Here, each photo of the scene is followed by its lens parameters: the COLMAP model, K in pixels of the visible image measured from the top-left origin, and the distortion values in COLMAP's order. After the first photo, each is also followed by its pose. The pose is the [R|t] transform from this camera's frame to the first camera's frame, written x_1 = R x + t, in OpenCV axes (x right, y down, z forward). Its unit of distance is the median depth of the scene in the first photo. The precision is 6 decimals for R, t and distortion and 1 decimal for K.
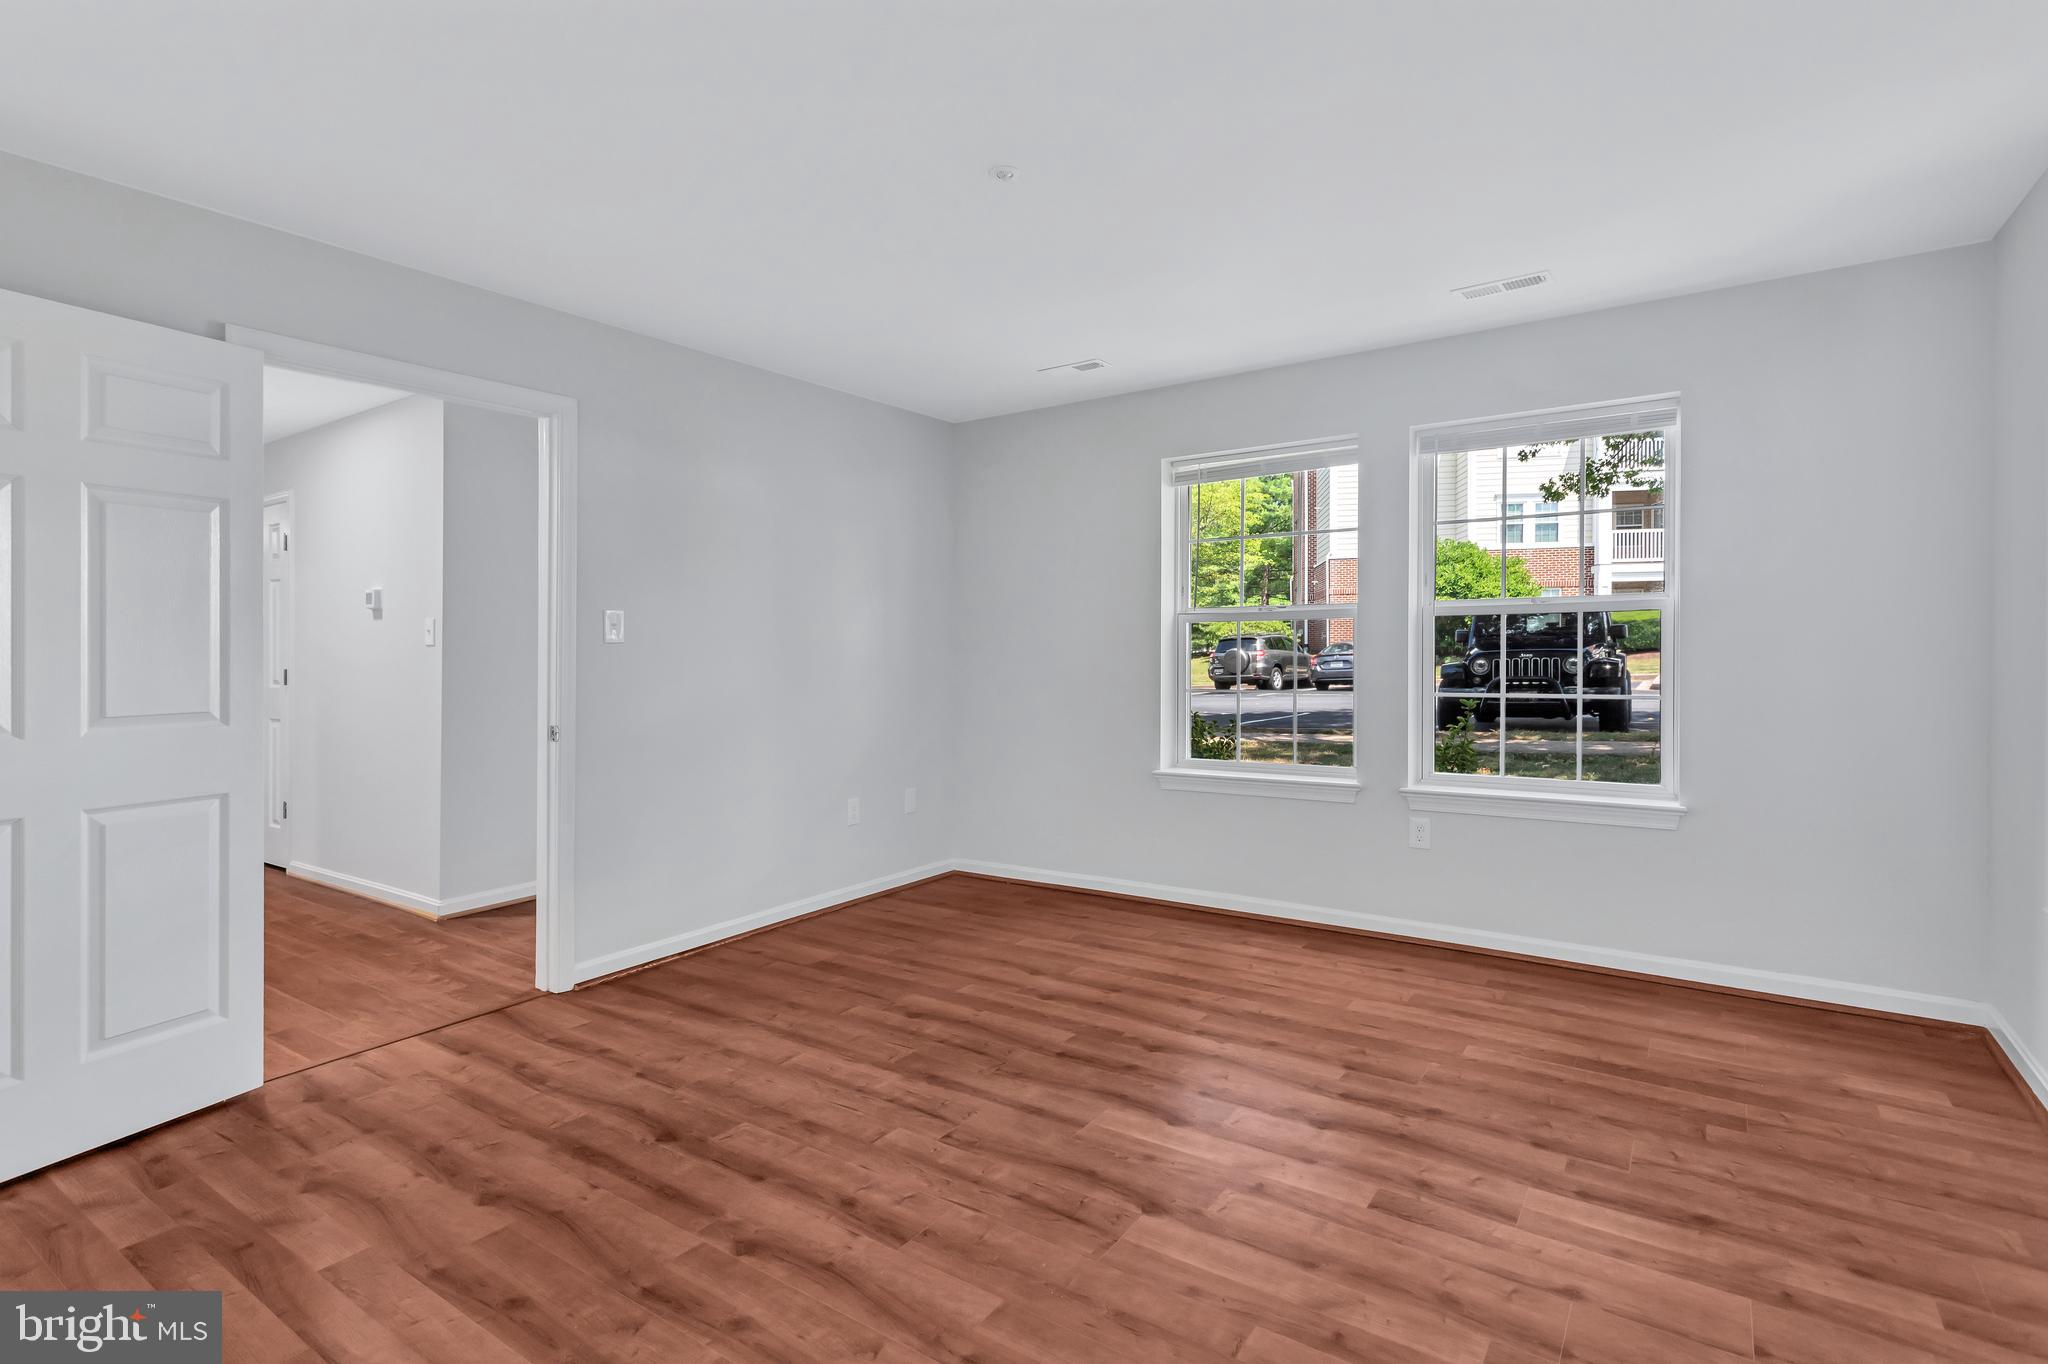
lens RADIAL K [[1003.1, 0, 991.8], [0, 1003.1, 652.6], [0, 0, 1]] dist [0.004773, 0.002249]
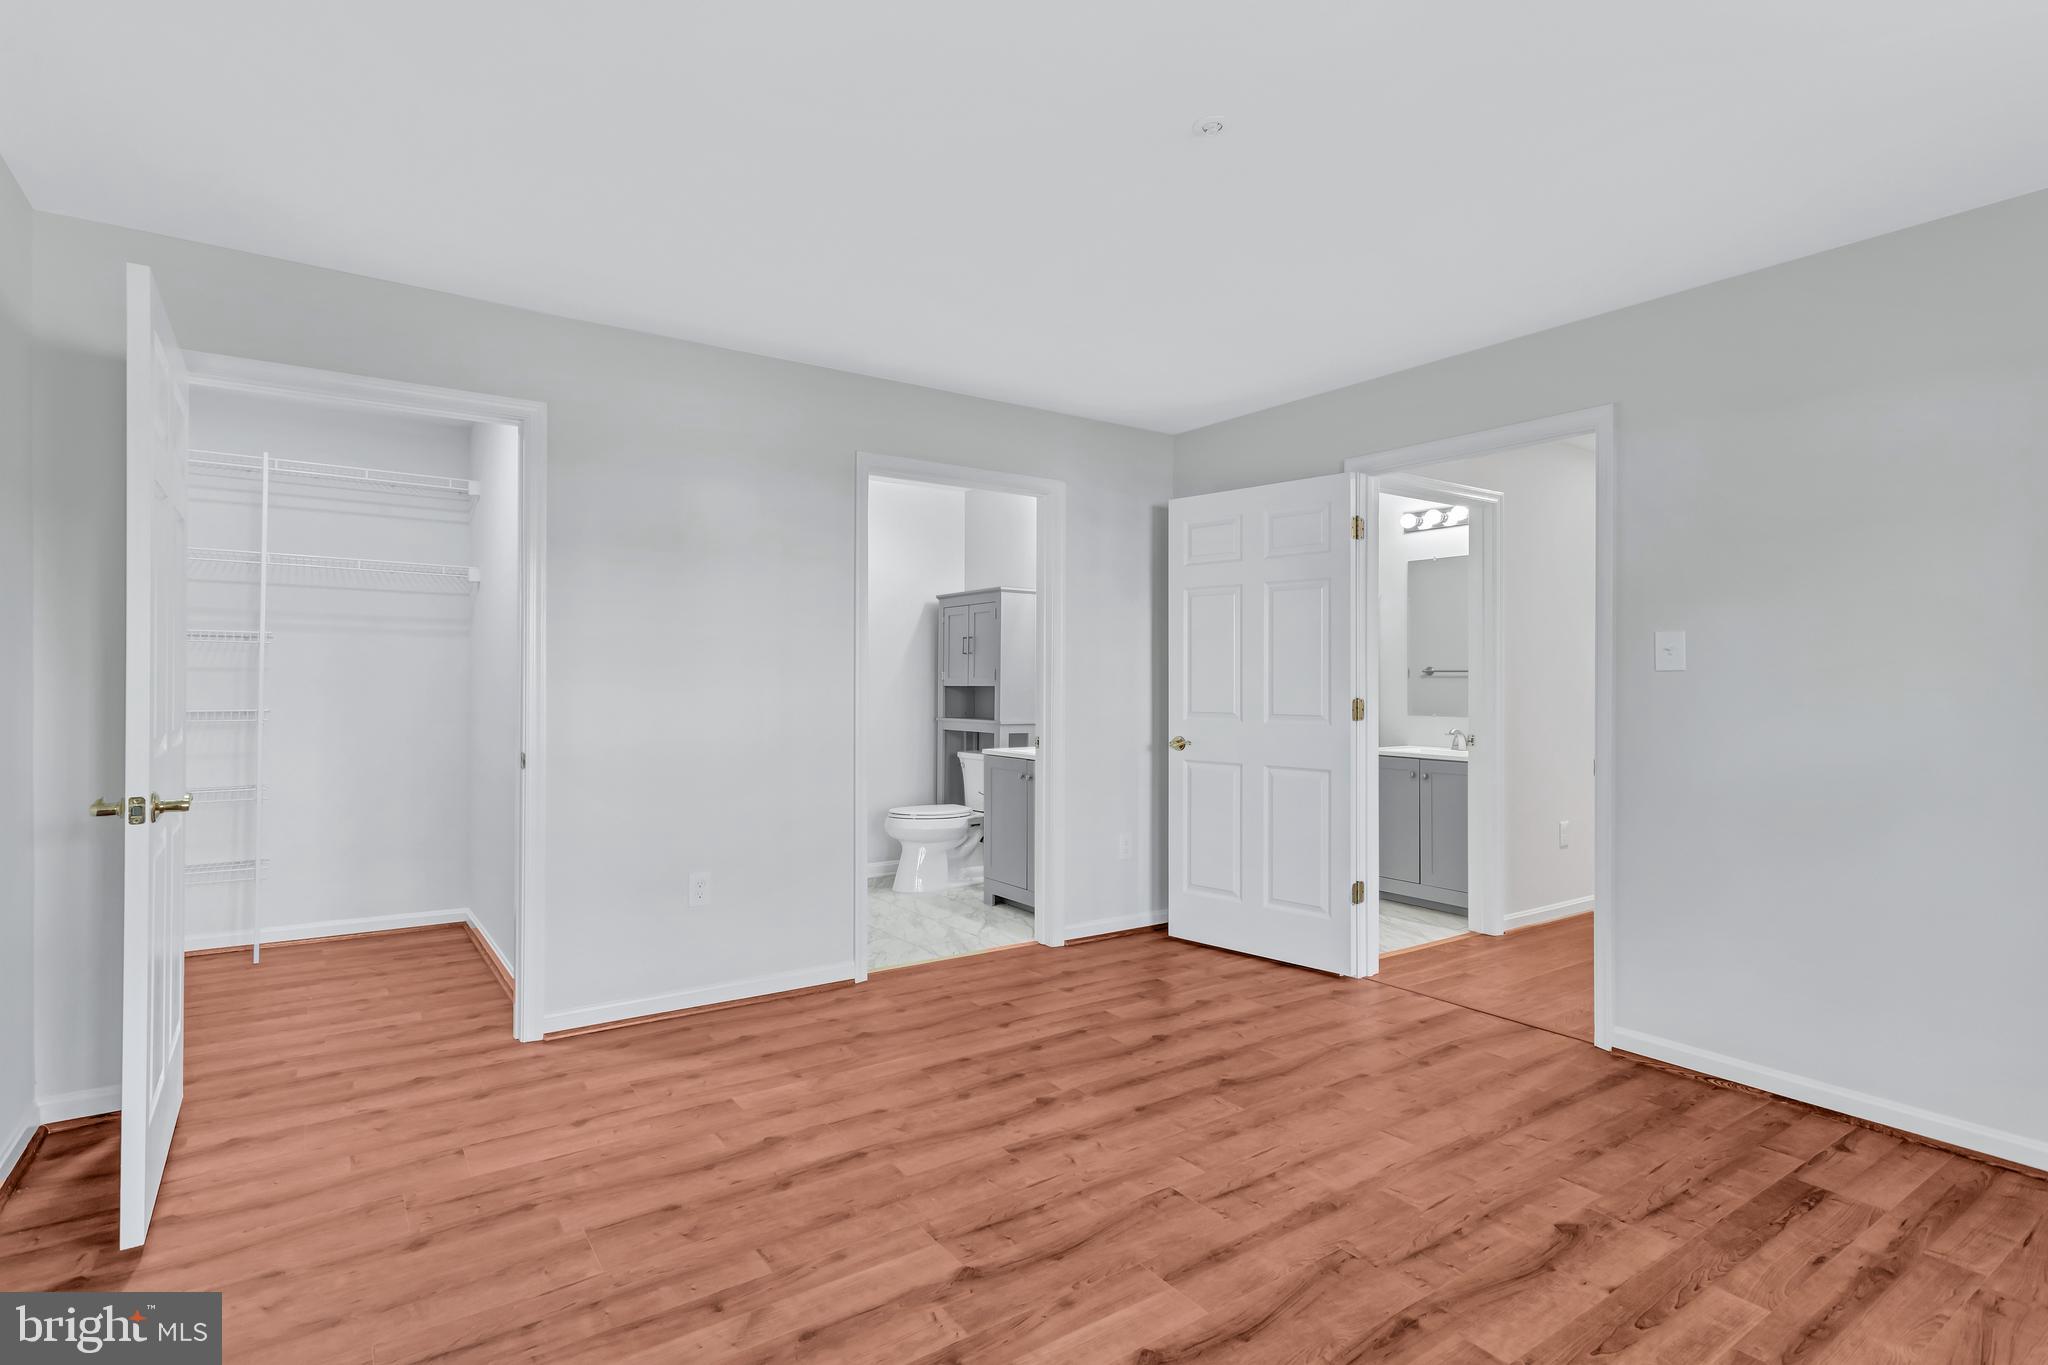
lens RADIAL K [[1003.1, 0, 991.8], [0, 1003.1, 653.1], [0, 0, 1]] dist [0.004773, 0.002249]
pose [[-0.357164, -0.018300, -0.933862, 0.839459], [-0.003375, 0.999827, -0.018302, 0.004741], [0.934035, -0.003385, -0.357164, 1.114294]]
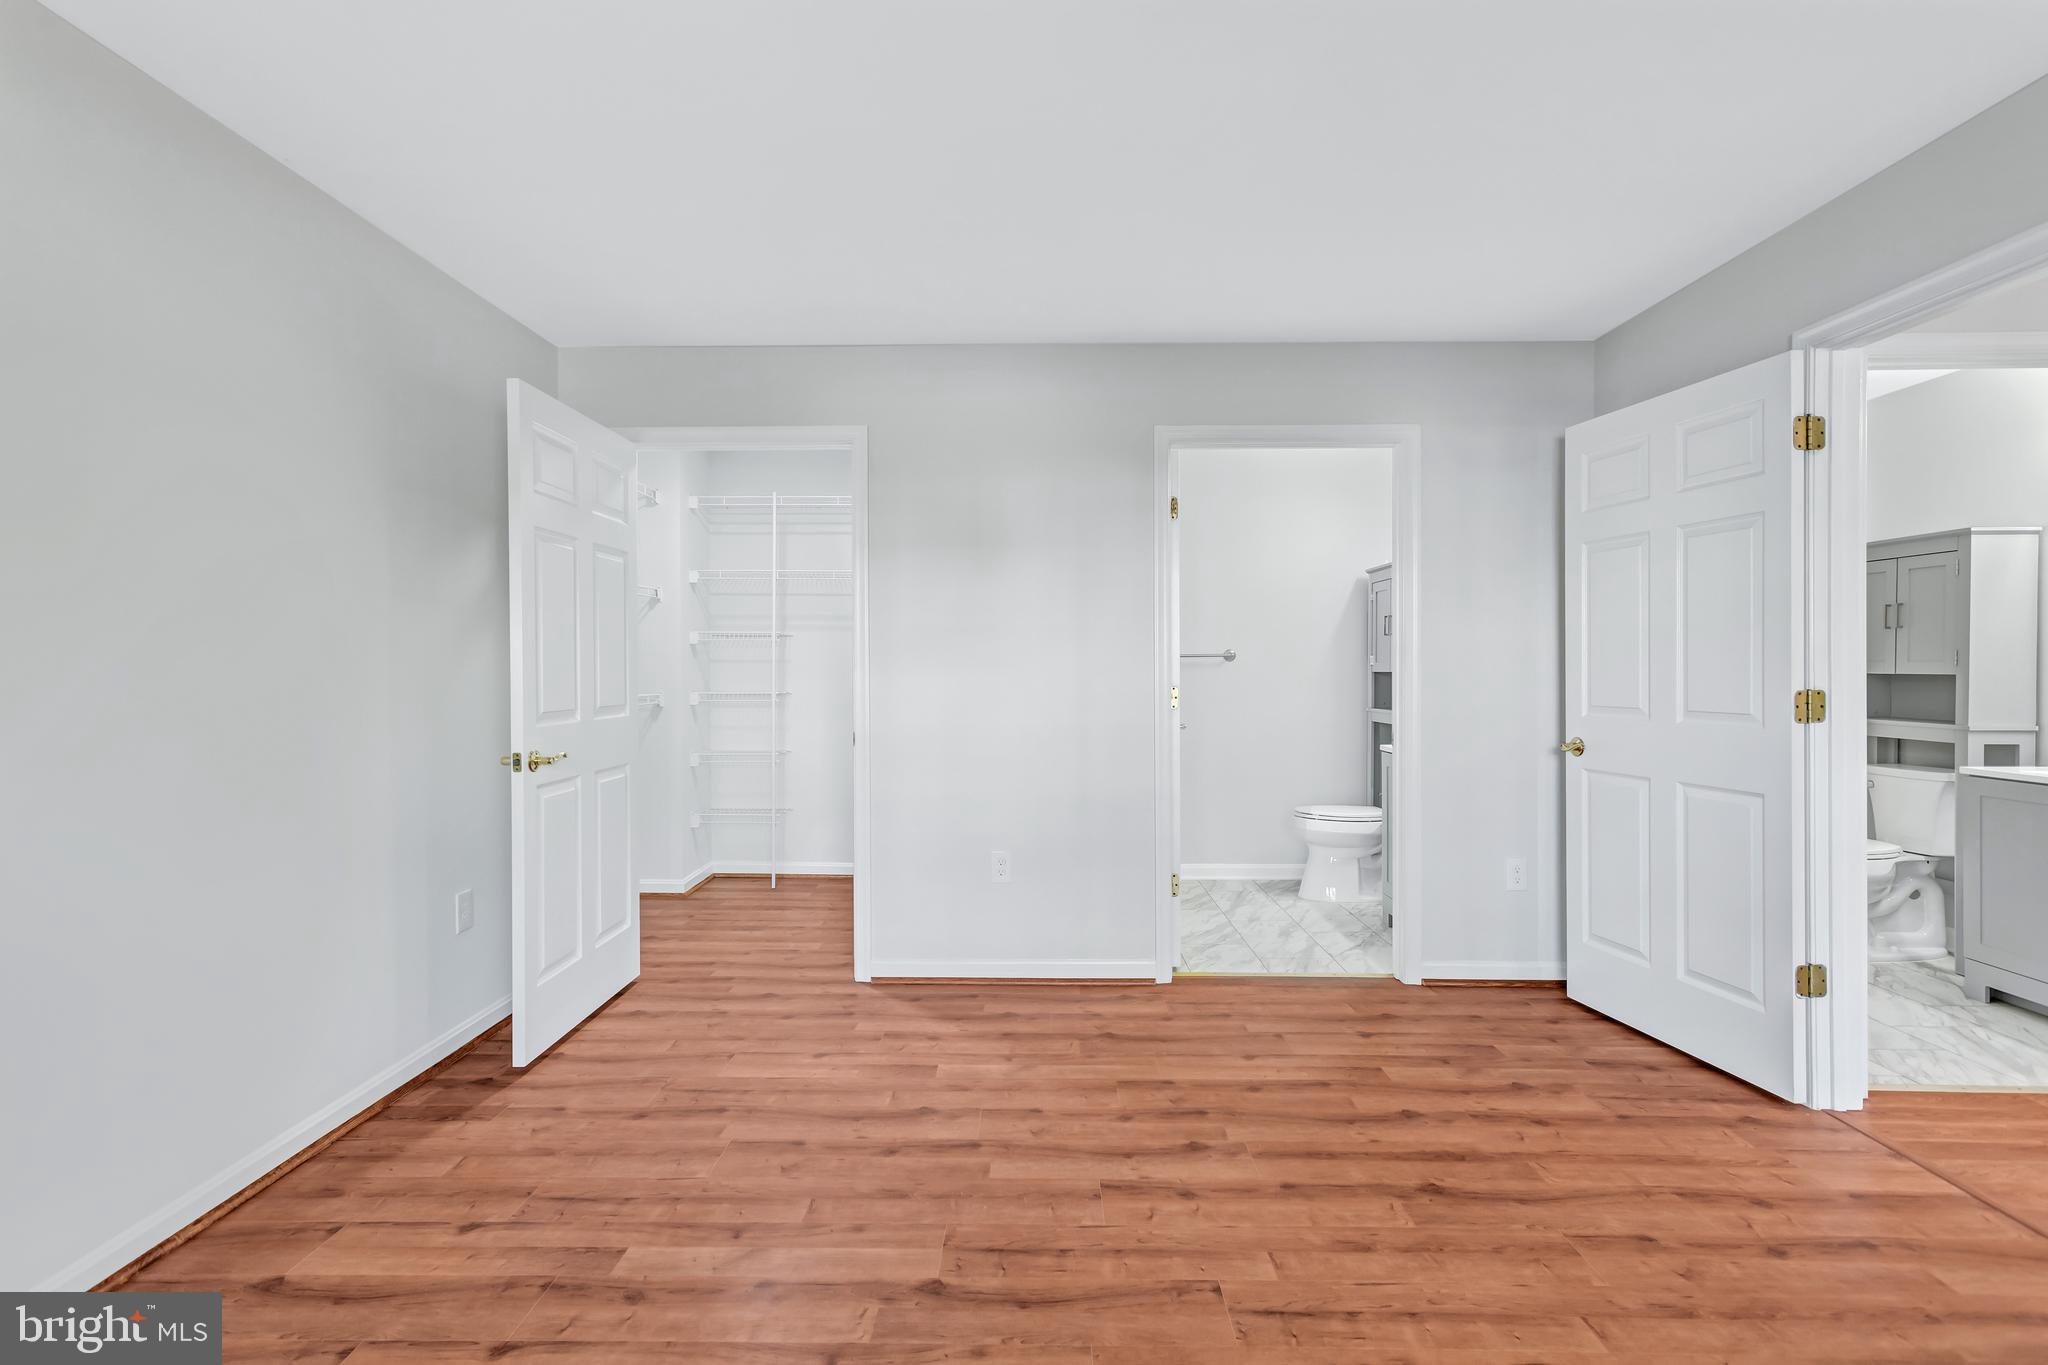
lens RADIAL K [[964.4, 0, 1002.7], [0, 964.4, 672.9], [0, 0, 1]] dist [0.007927, 0.000849]
pose [[-0.829324, 0.016130, -0.558535, 0.490275], [0.009488, 0.999846, 0.014787, -0.018398], [0.558688, 0.006964, -0.829349, 1.460915]]
